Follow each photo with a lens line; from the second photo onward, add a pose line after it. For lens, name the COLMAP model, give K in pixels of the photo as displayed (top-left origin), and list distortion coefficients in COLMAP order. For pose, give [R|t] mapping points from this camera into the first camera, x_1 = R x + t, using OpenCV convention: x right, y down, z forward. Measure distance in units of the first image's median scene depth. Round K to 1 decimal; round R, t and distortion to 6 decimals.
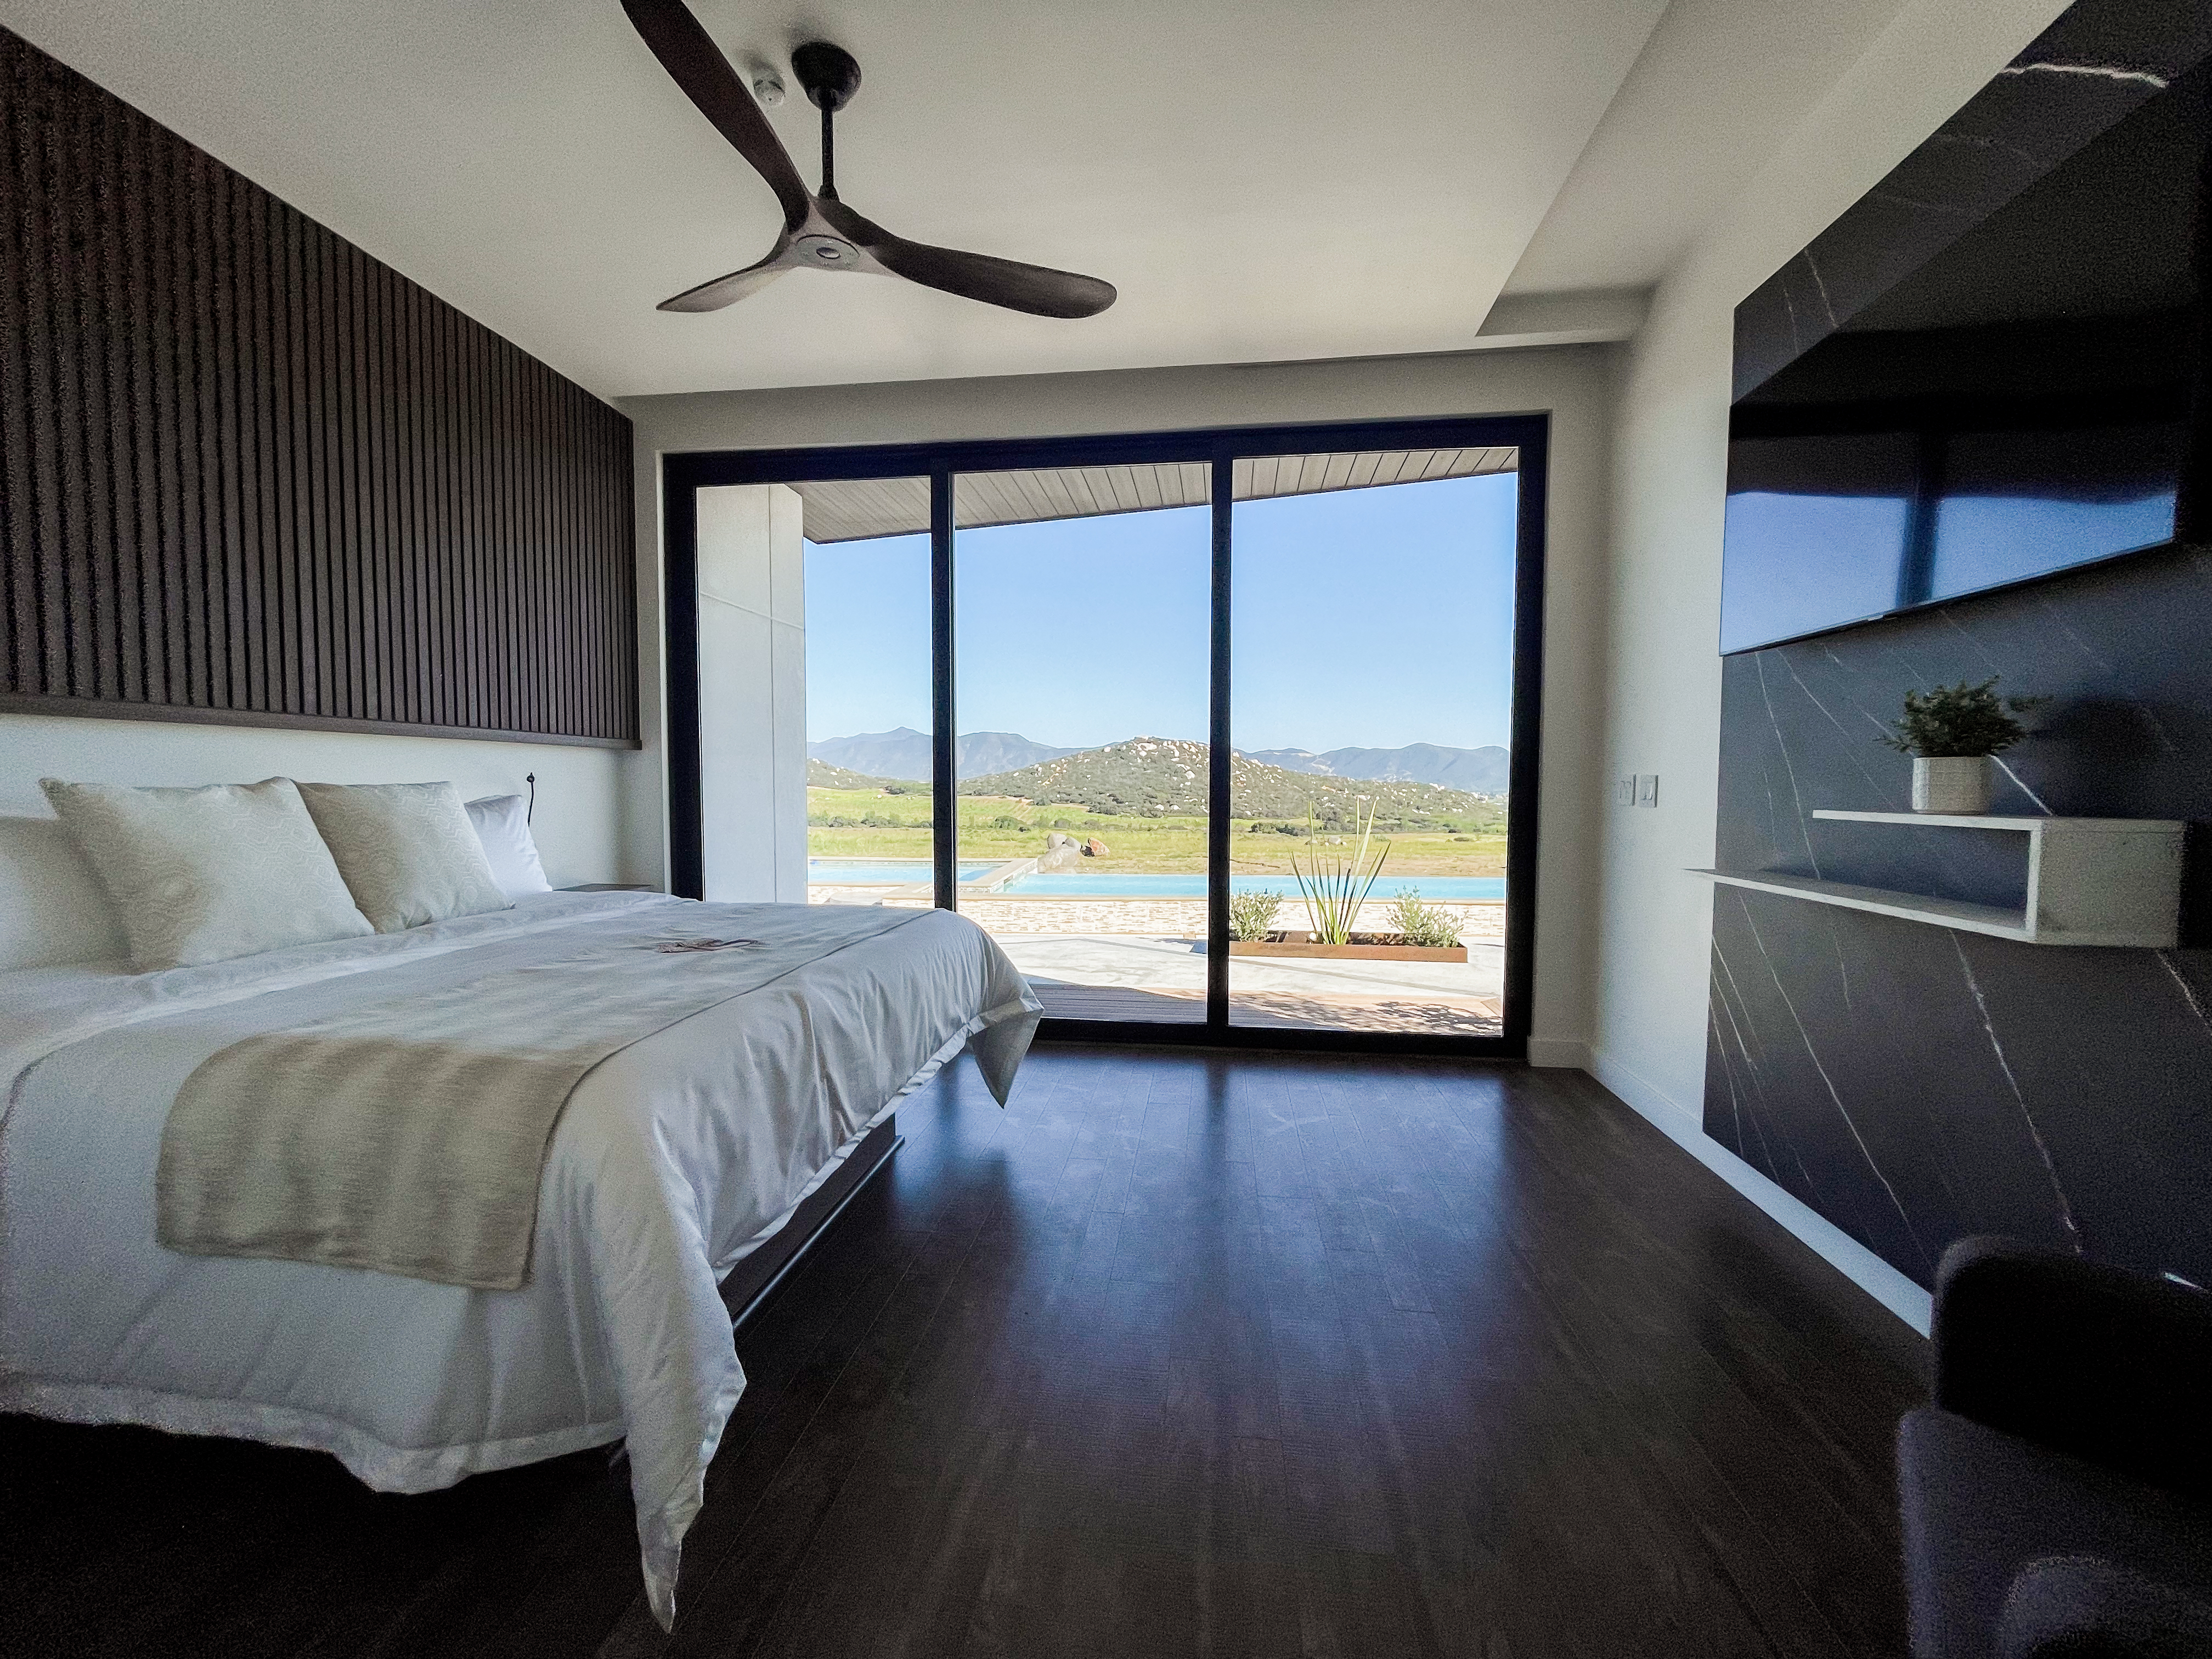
lens RADIAL K [[893.8, 0, 1106.0], [0, 893.8, 829.5], [0, 0, 1]] dist [-0.000267, 0.000005]
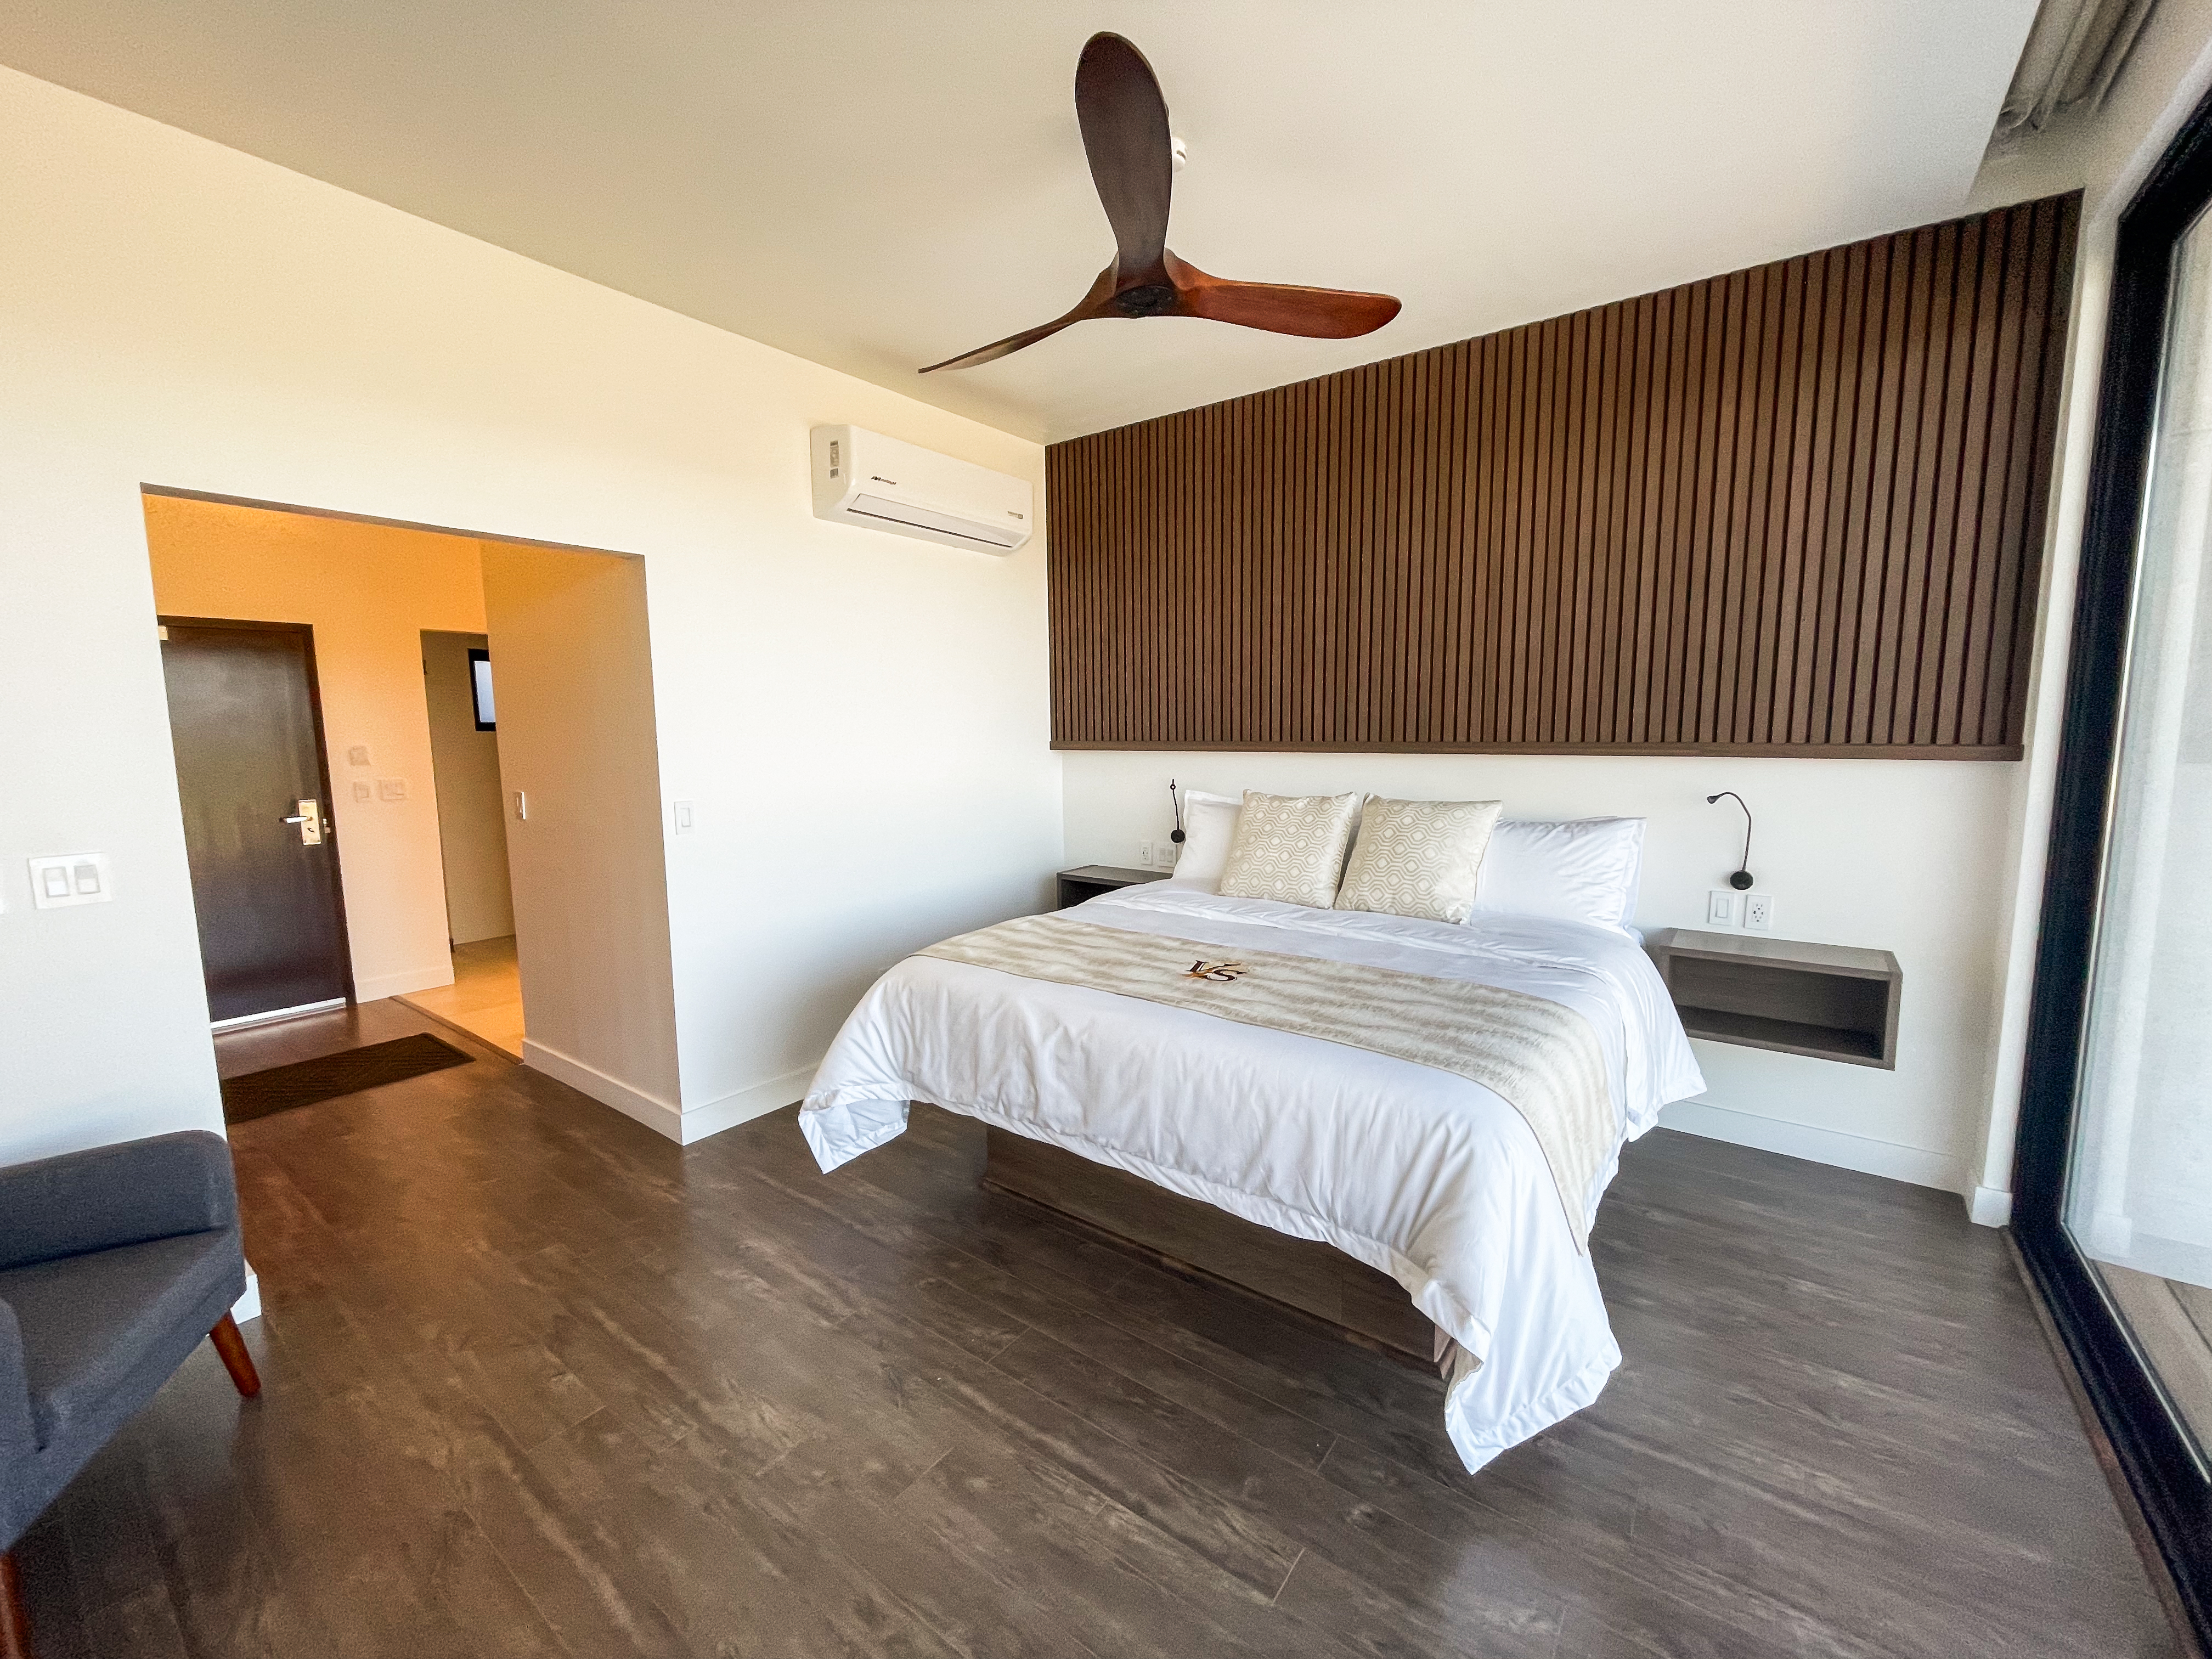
lens RADIAL K [[893.8, 0, 1106.0], [0, 893.8, 829.5], [0, 0, 1]] dist [-0.000267, 0.000005]
pose [[-0.493410, 0.105130, -0.863420, 0.079086], [-0.034320, 0.989543, 0.140099, -0.027677], [0.869119, 0.098758, -0.484642, 0.198336]]
